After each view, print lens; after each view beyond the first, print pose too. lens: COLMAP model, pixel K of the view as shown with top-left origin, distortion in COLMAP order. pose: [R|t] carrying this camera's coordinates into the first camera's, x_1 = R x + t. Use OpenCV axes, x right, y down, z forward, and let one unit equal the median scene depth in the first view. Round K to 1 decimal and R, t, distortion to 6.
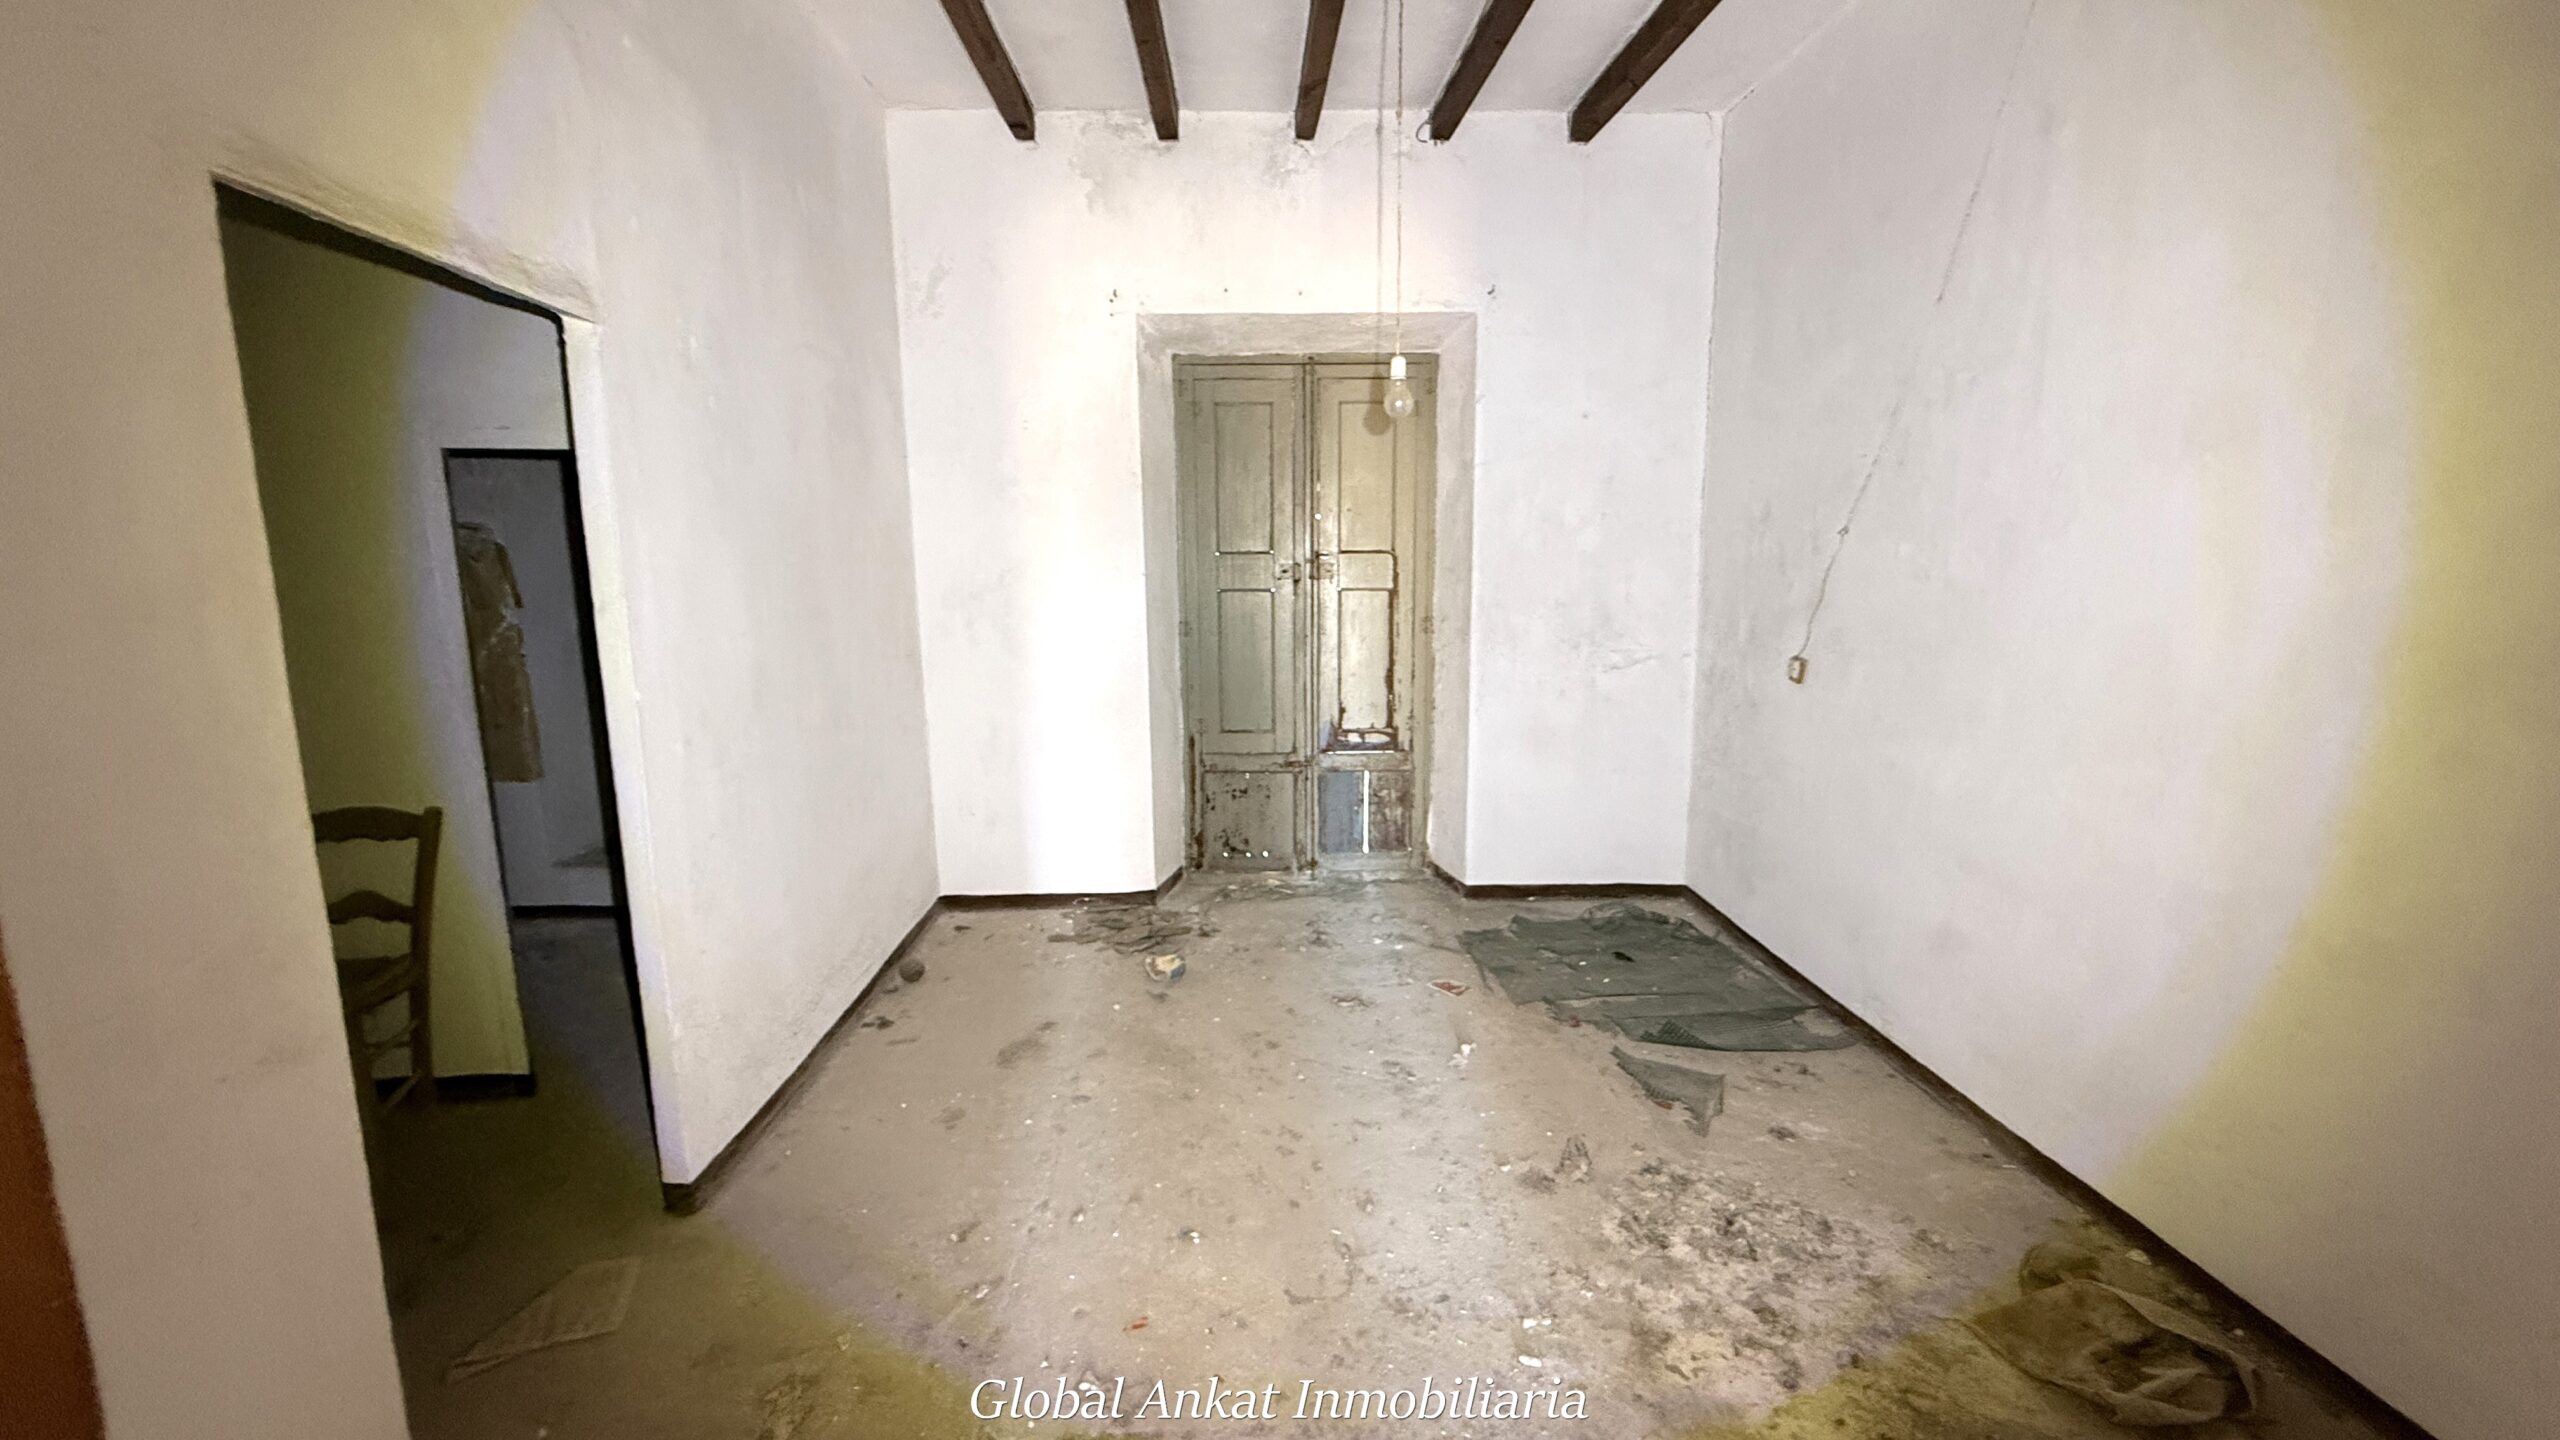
lens RADIAL K [[1020.2, 0, 1282.9], [0, 1020.2, 718.3], [0, 0, 1]] dist [-0.001418, 0.000315]
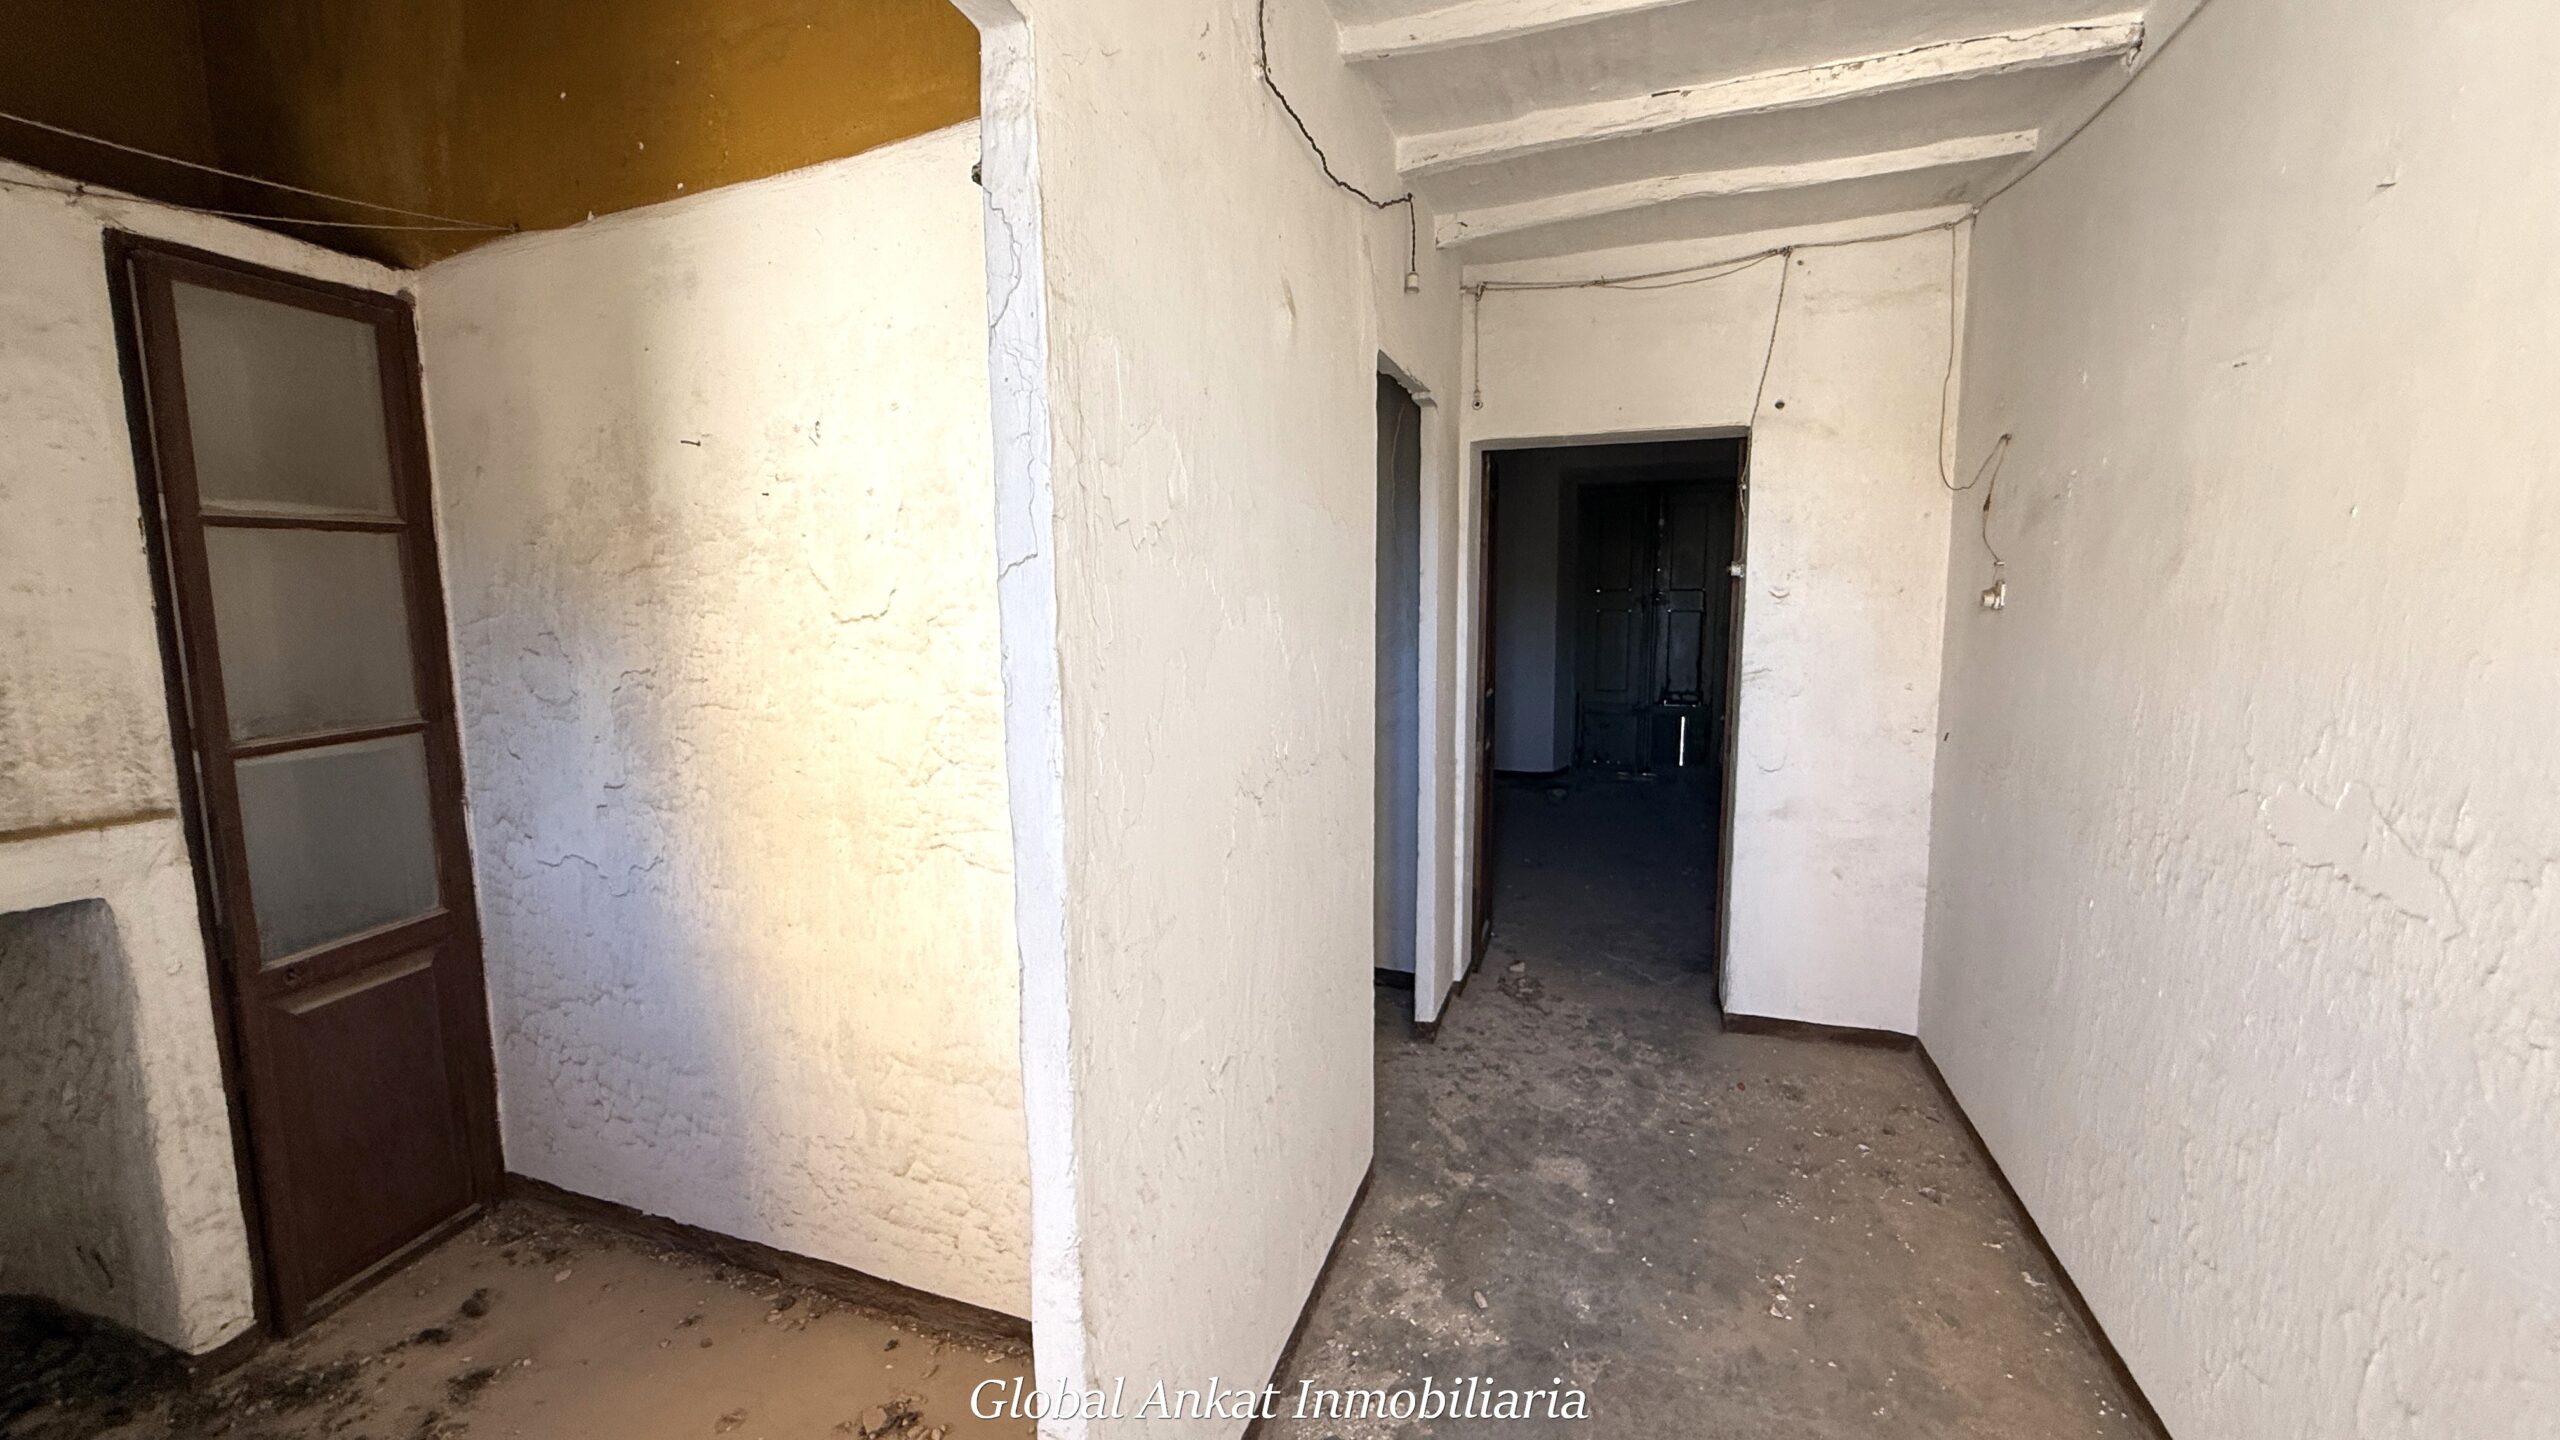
lens RADIAL K [[1020.2, 0, 1275.9], [0, 1020.2, 713.3], [0, 0, 1]] dist [-0.001418, 0.000315]
pose [[0.929188, 0.043412, -0.367050, 0.081655], [-0.059231, 0.997733, -0.031939, 0.153717], [0.364831, 0.051418, 0.929653, -0.926396]]
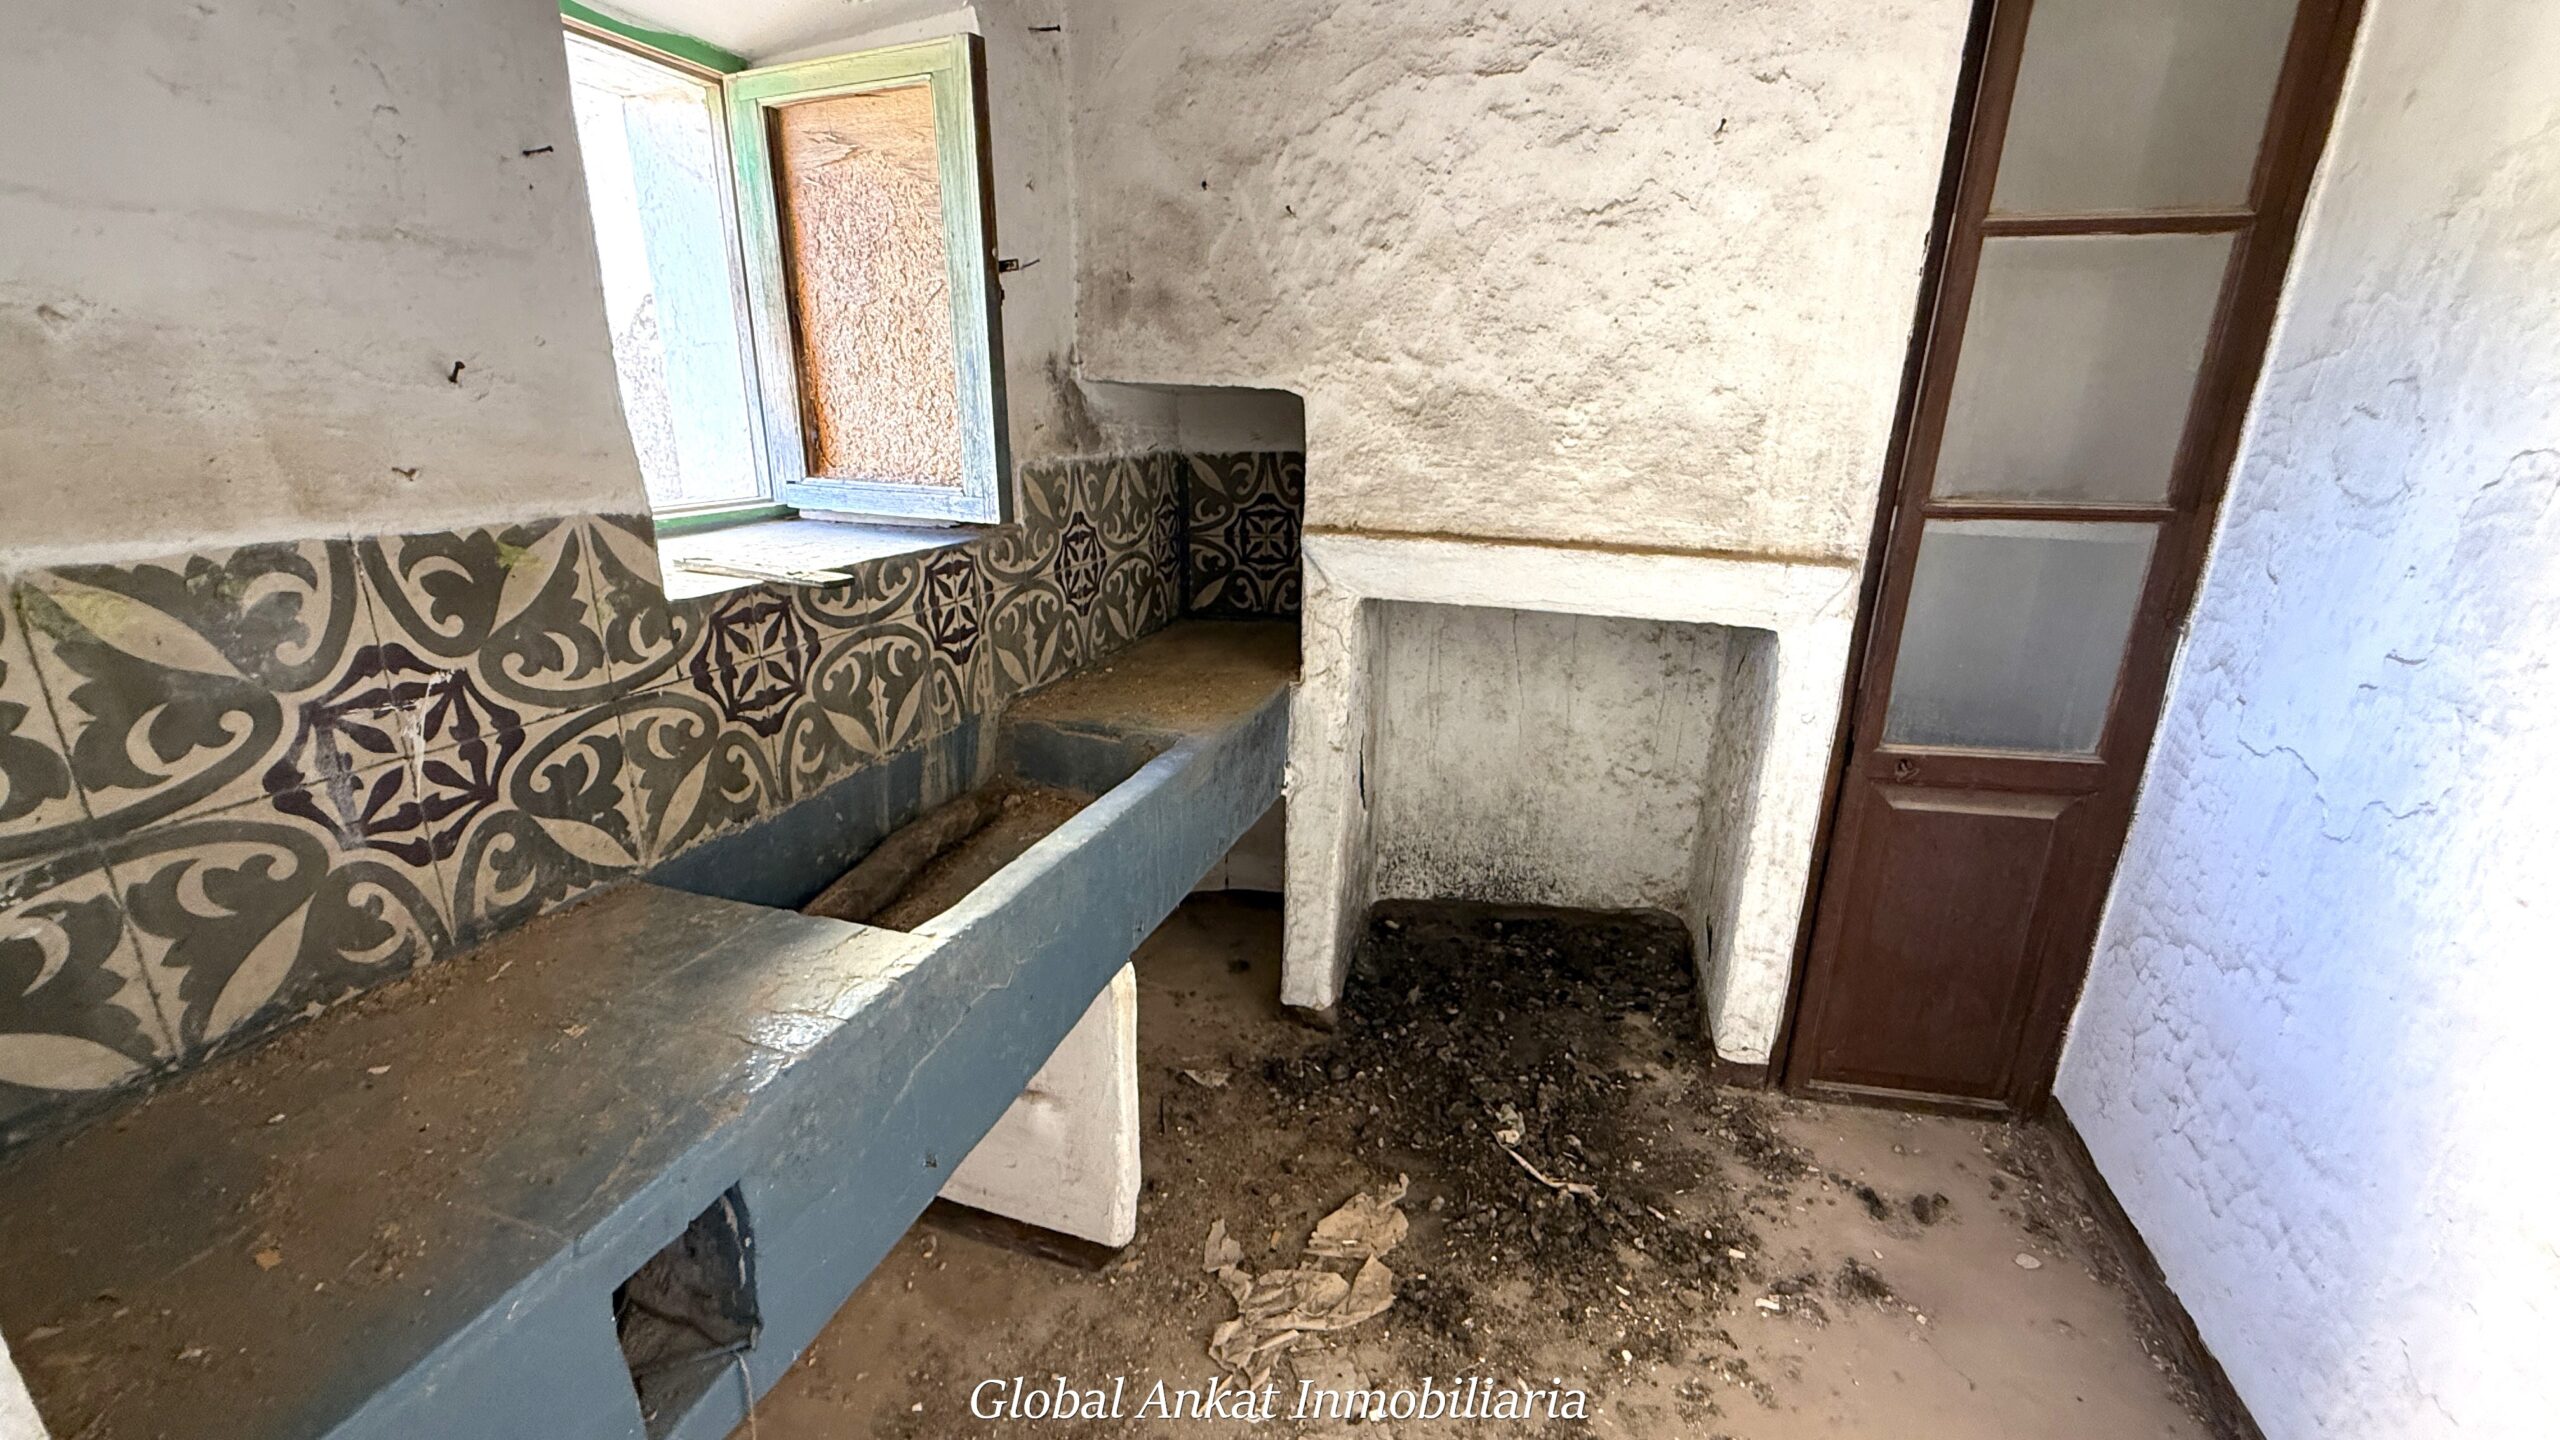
lens RADIAL K [[1020.2, 0, 1268.5], [0, 1020.2, 719.7], [0, 0, 1]] dist [-0.001418, 0.000315]
pose [[-0.339723, 0.285778, -0.896057, -0.040118], [-0.165636, 0.919651, 0.356100, 0.159935], [0.925826, 0.269395, -0.265092, -0.785957]]
